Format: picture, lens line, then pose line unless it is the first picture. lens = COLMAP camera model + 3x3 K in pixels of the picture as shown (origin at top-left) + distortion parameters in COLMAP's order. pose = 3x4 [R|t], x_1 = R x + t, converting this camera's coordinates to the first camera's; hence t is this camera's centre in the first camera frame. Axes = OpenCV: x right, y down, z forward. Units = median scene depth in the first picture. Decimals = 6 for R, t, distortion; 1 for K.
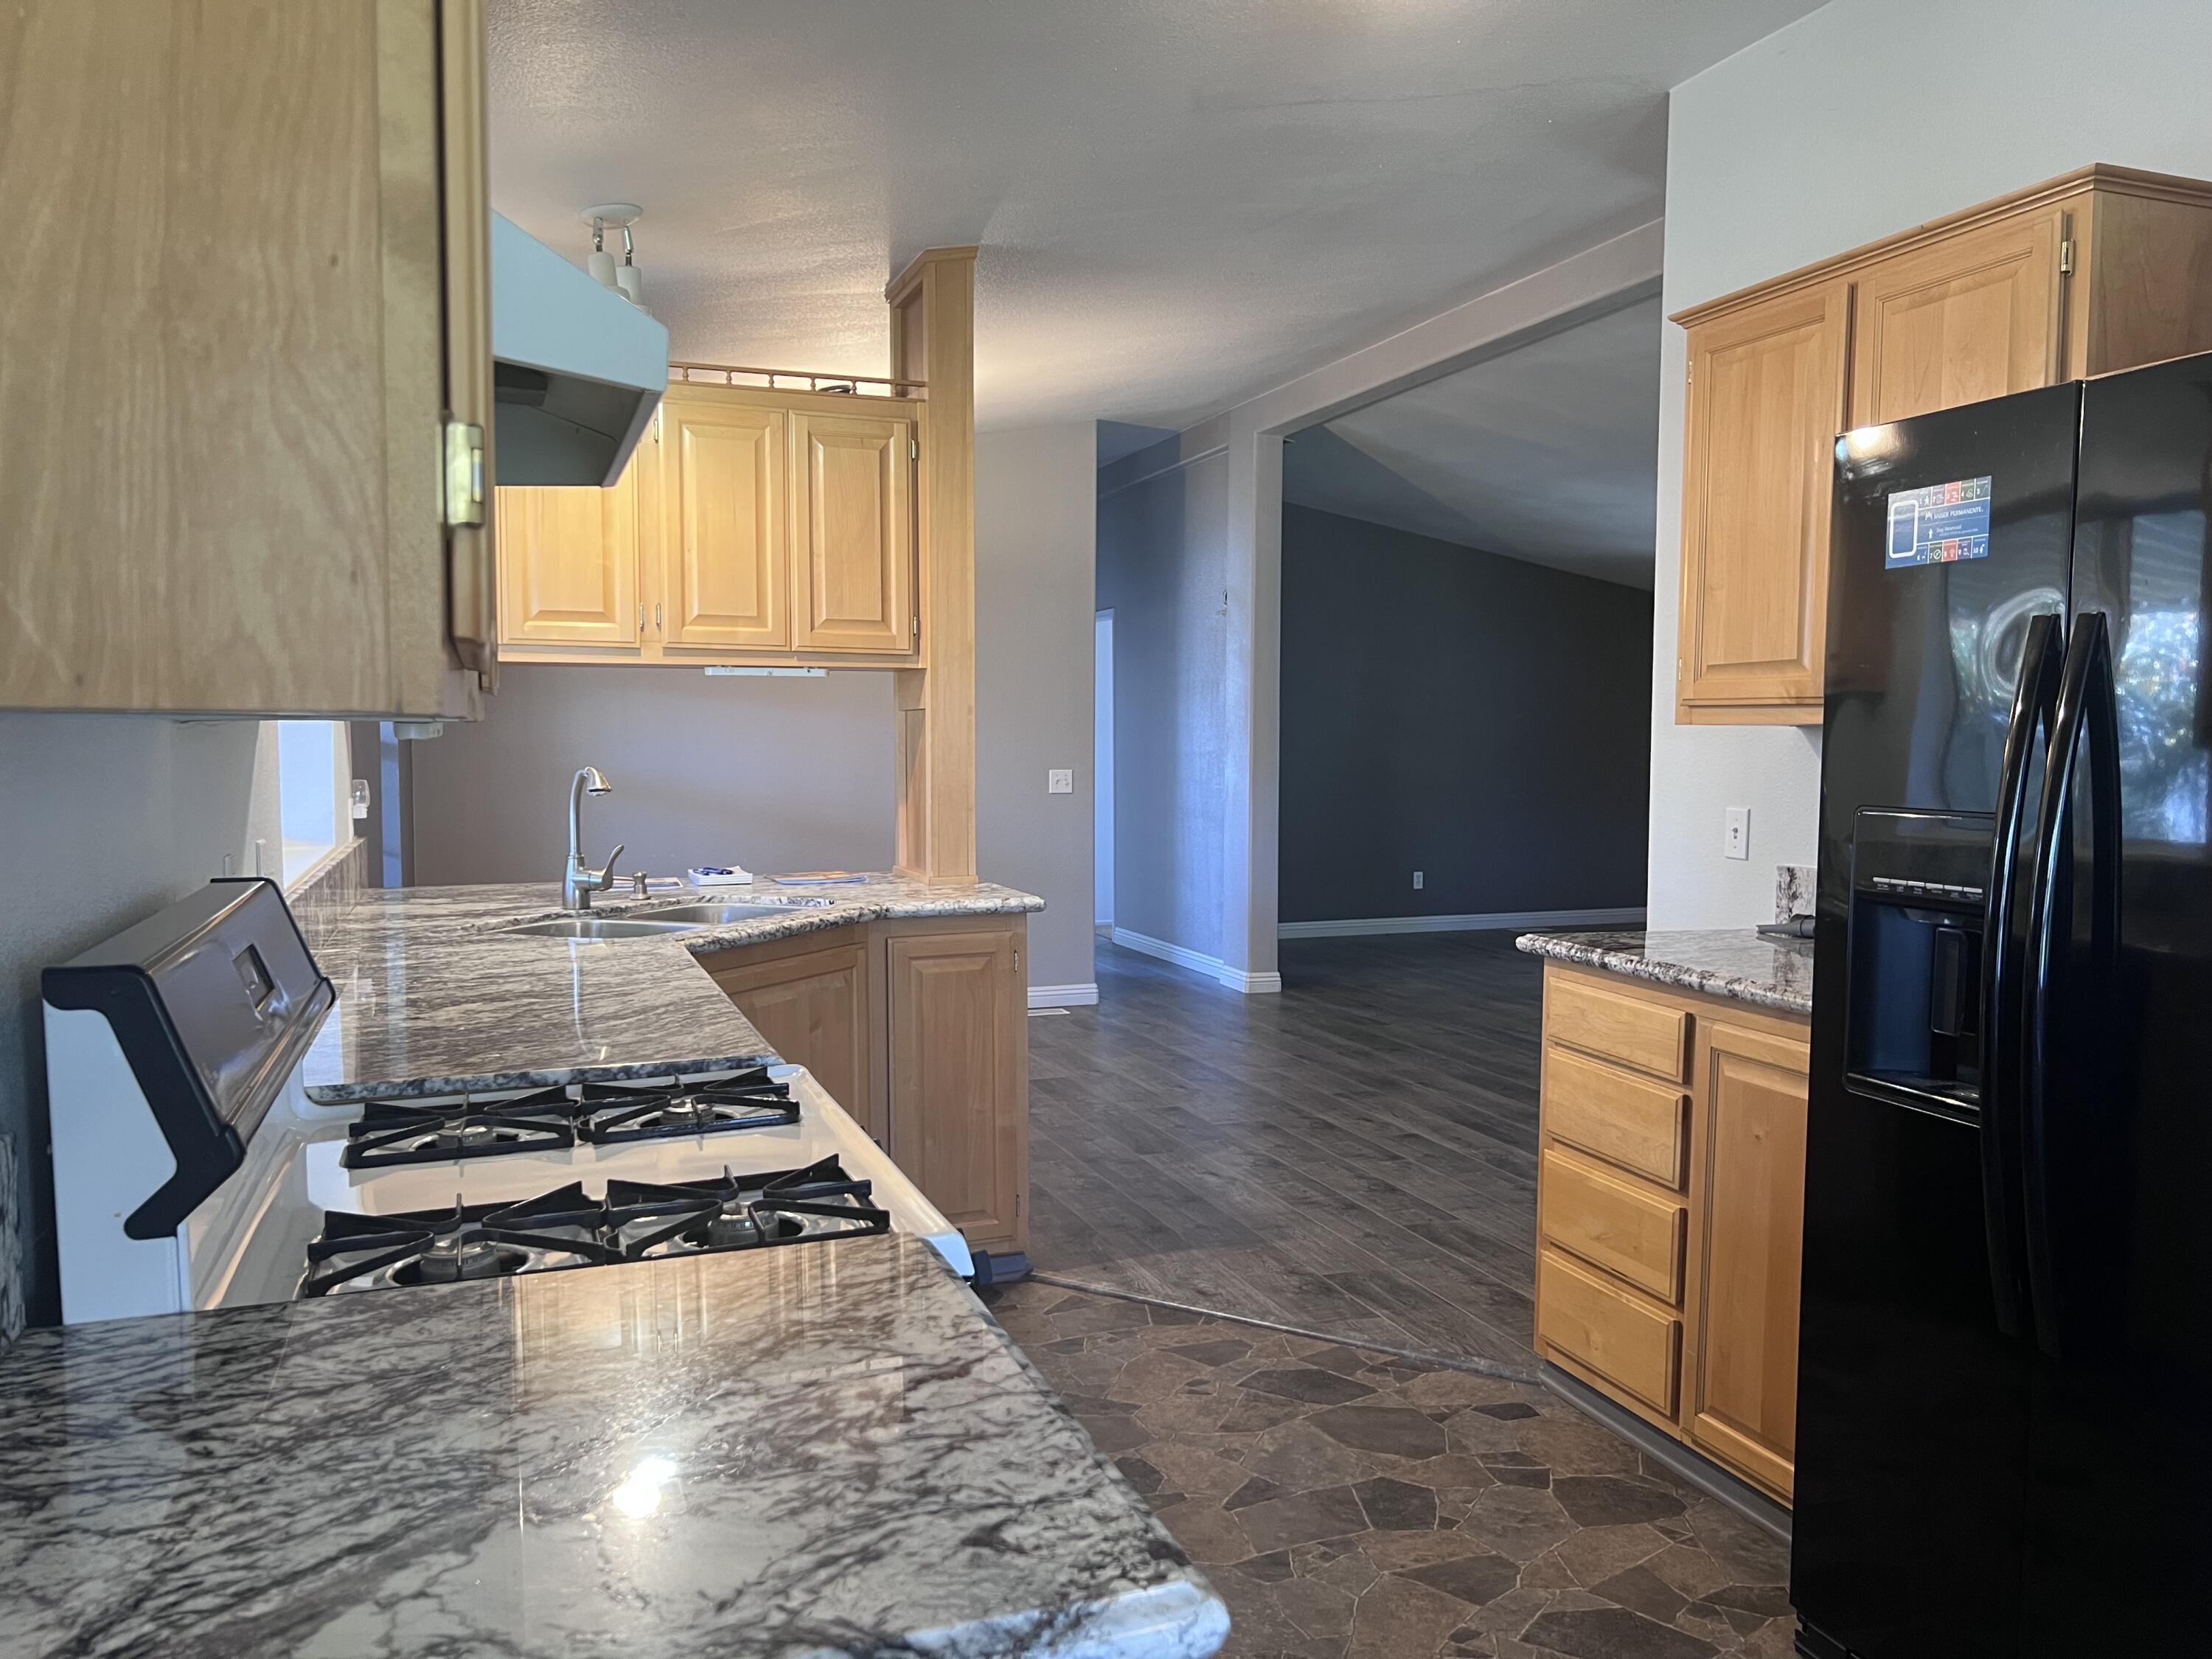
lens RADIAL K [[1670.5, 0, 1108.4], [0, 1670.5, 837.3], [0, 0, 1]] dist [0.070659, -0.090396]
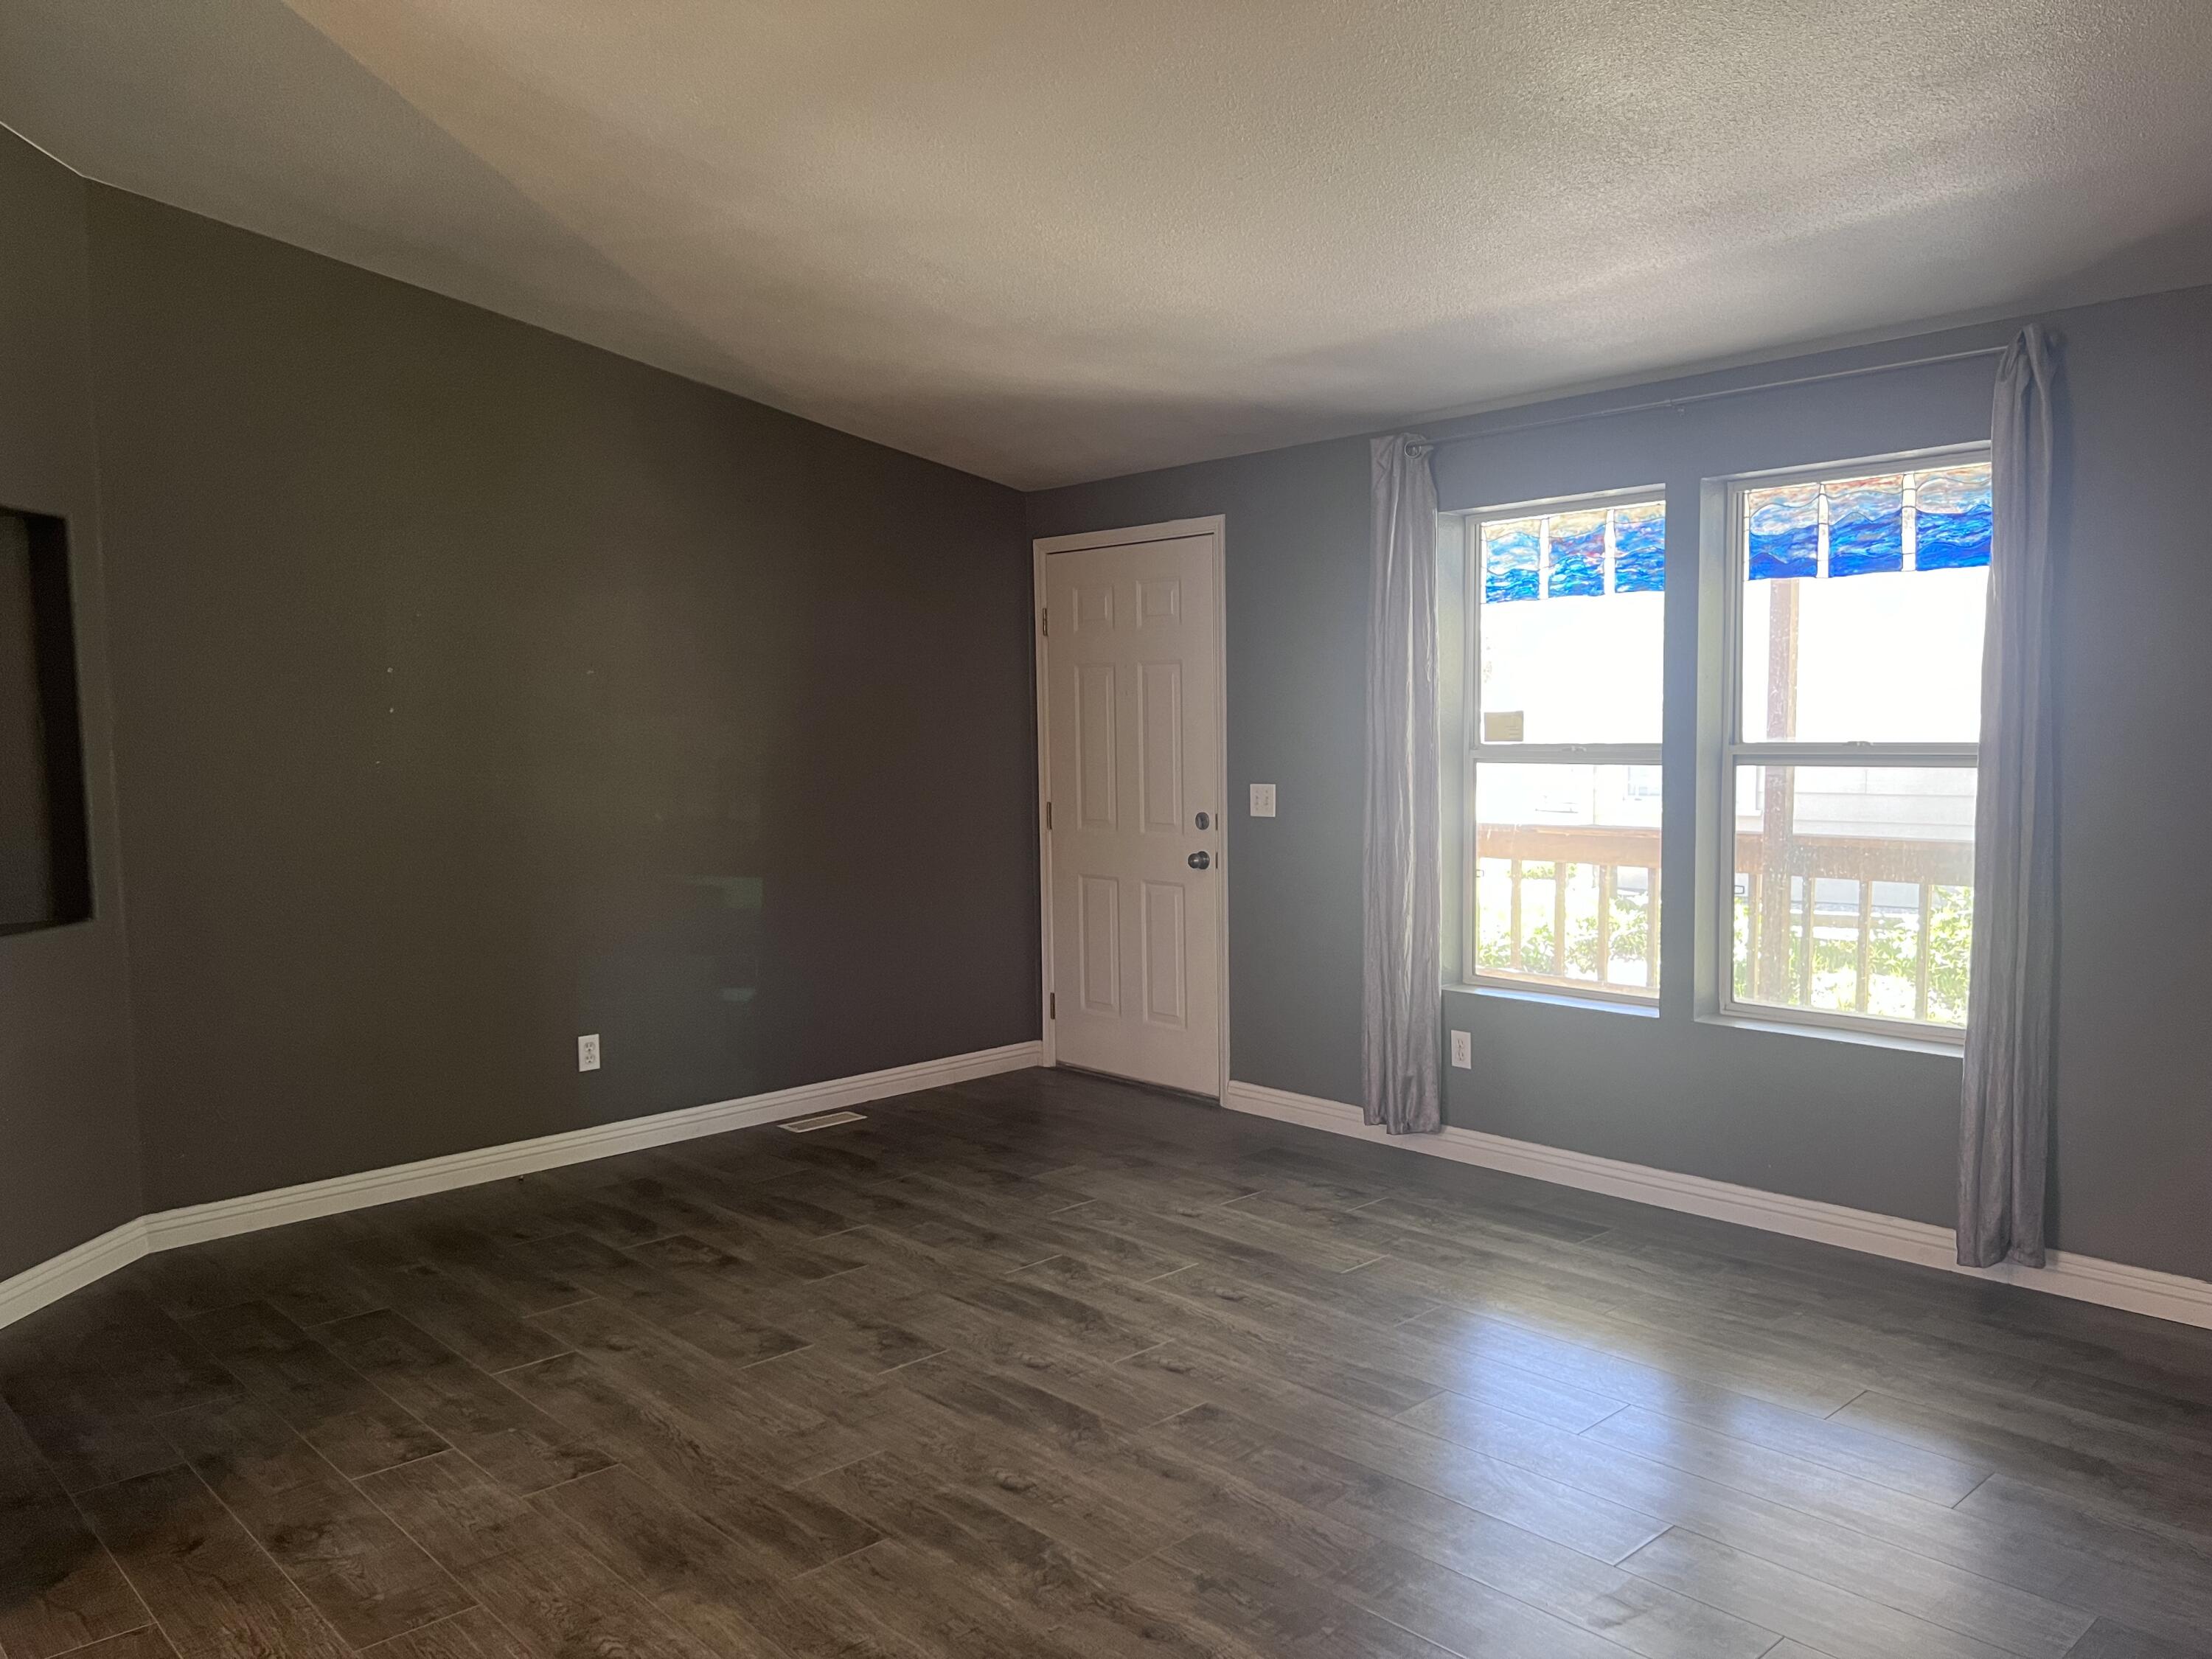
lens RADIAL K [[1670.5, 0, 1107.0], [0, 1670.5, 837.3], [0, 0, 1]] dist [0.070659, -0.090396]
pose [[0.926355, -0.046311, 0.373794, 0.255664], [0.043205, 0.998927, 0.016689, -0.068821], [-0.374166, 0.000690, 0.927362, 0.864141]]
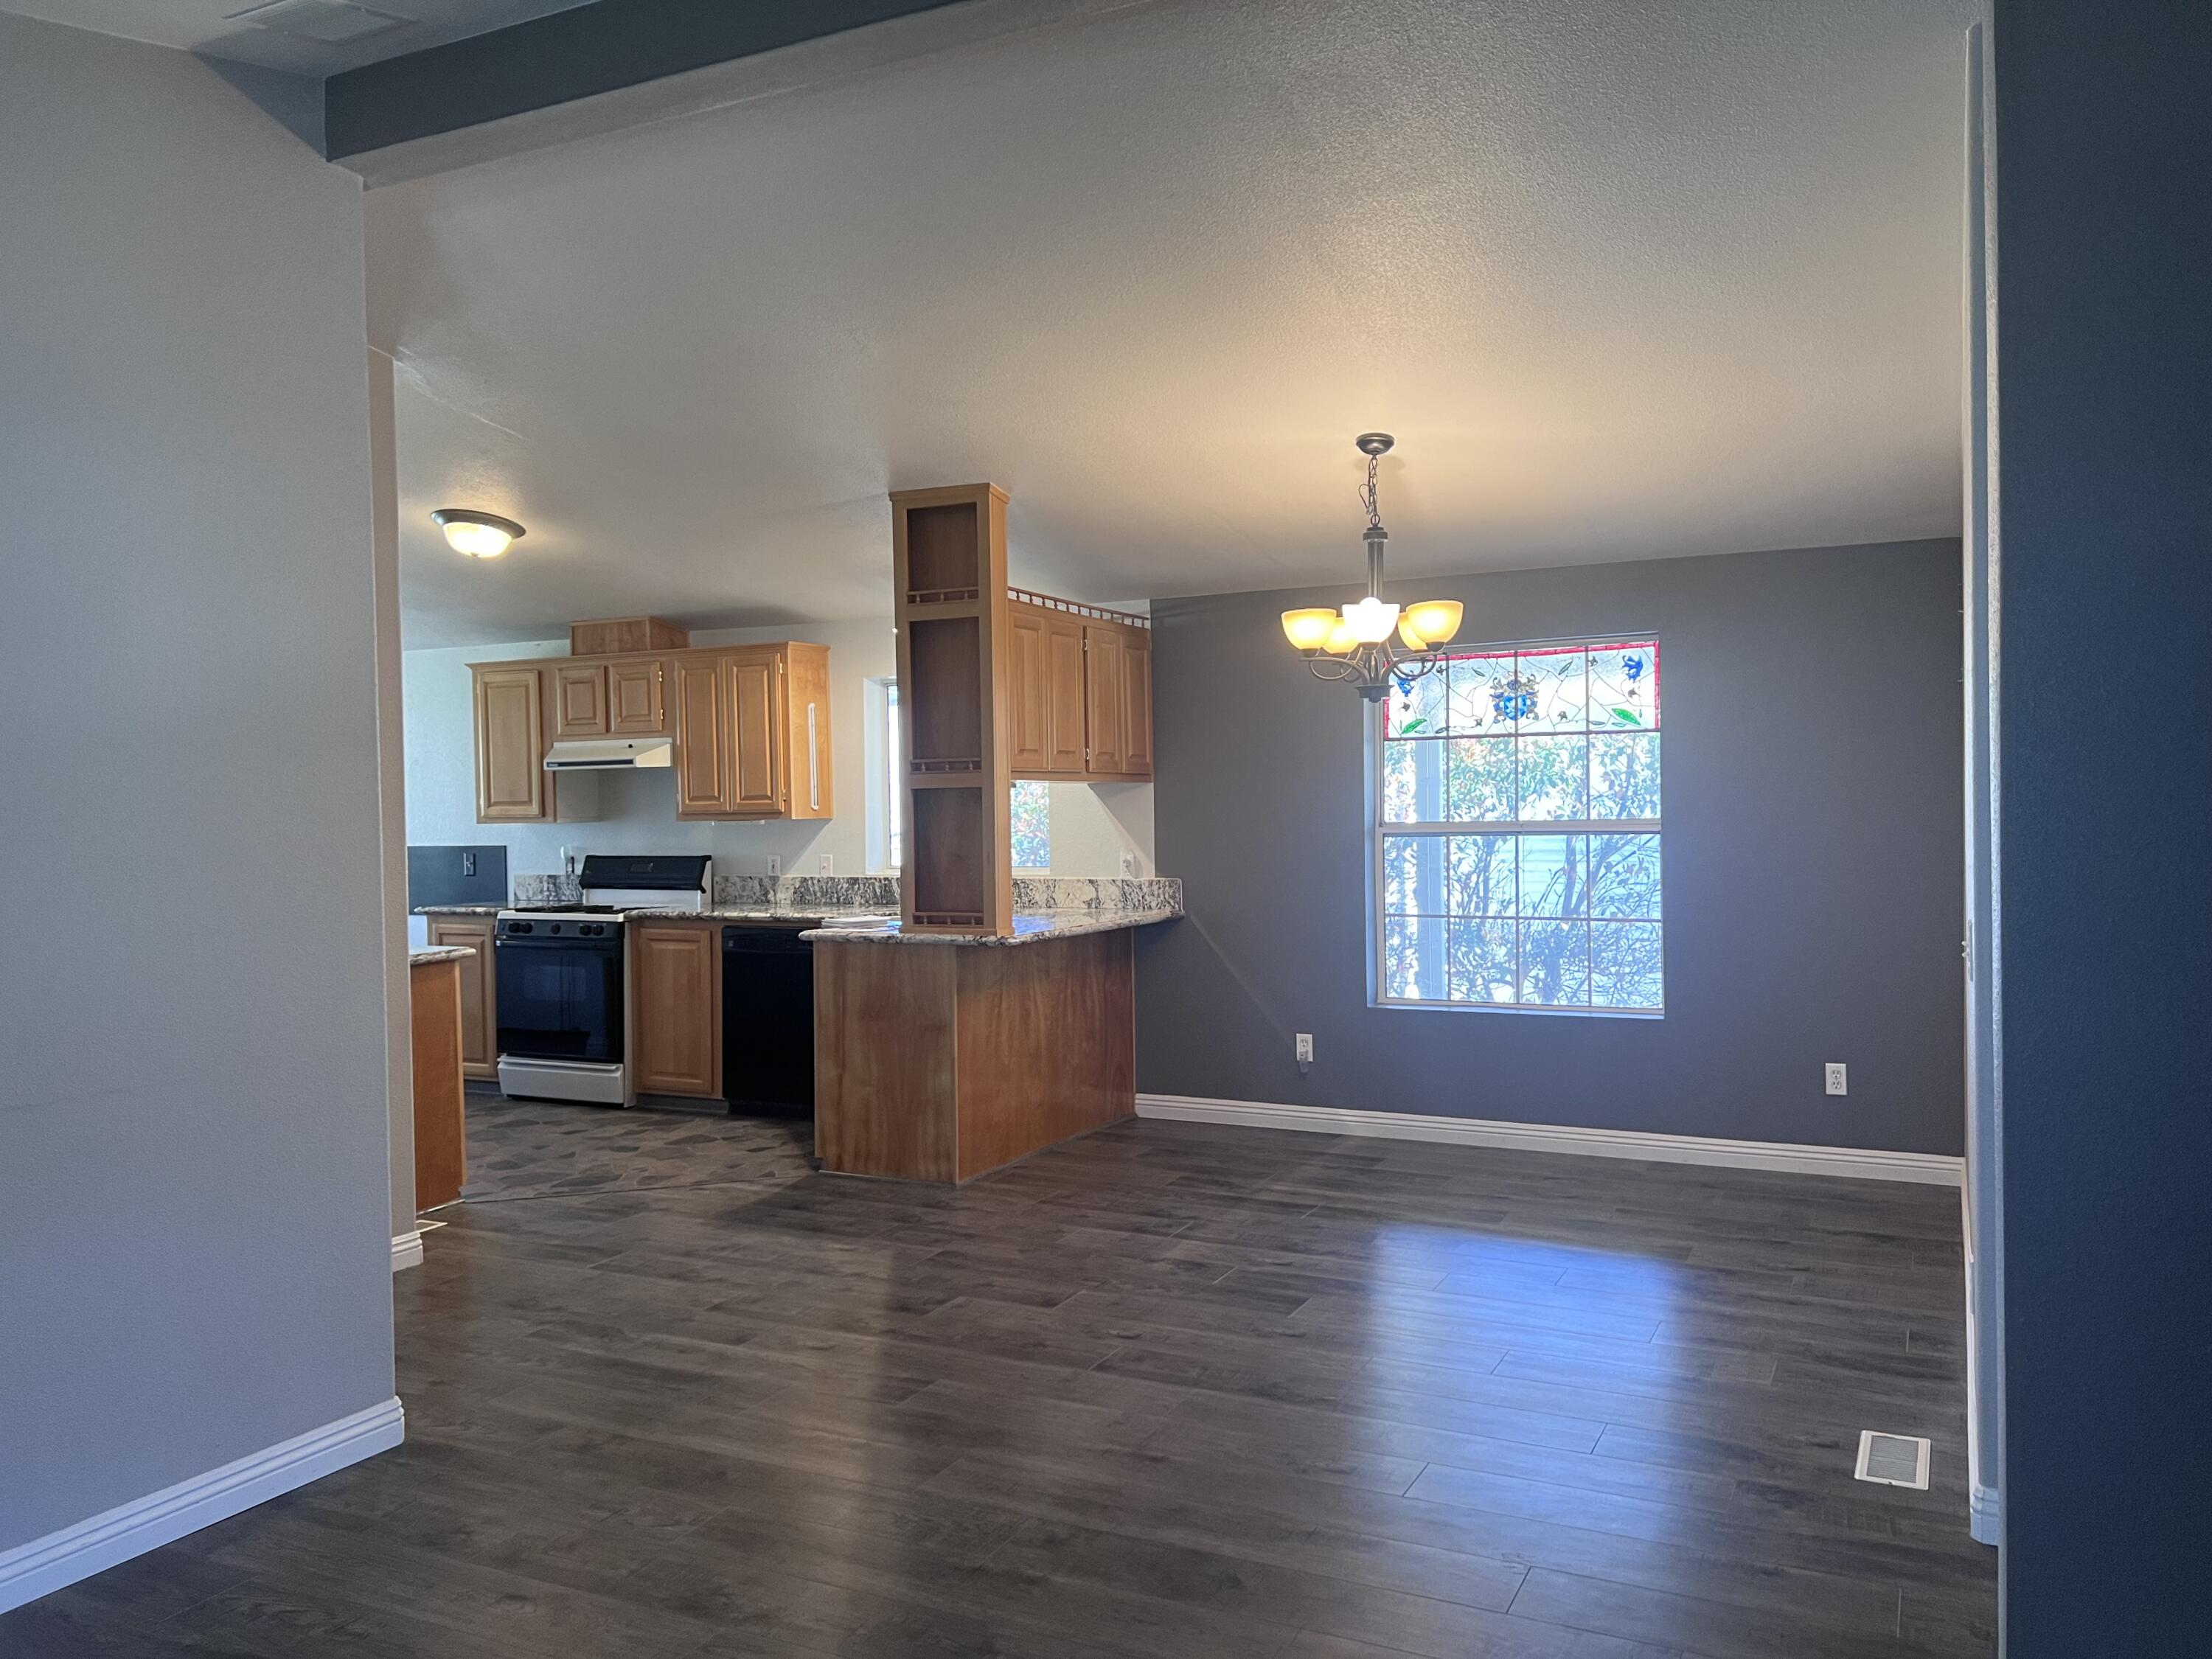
lens RADIAL K [[1670.5, 0, 1124.7], [0, 1670.5, 822.7], [0, 0, 1]] dist [0.070659, -0.090396]
pose [[-0.724749, 0.019839, -0.688727, 0.521422], [-0.029556, 0.997770, 0.059844, -0.107753], [0.688379, 0.063728, -0.722546, 1.478666]]
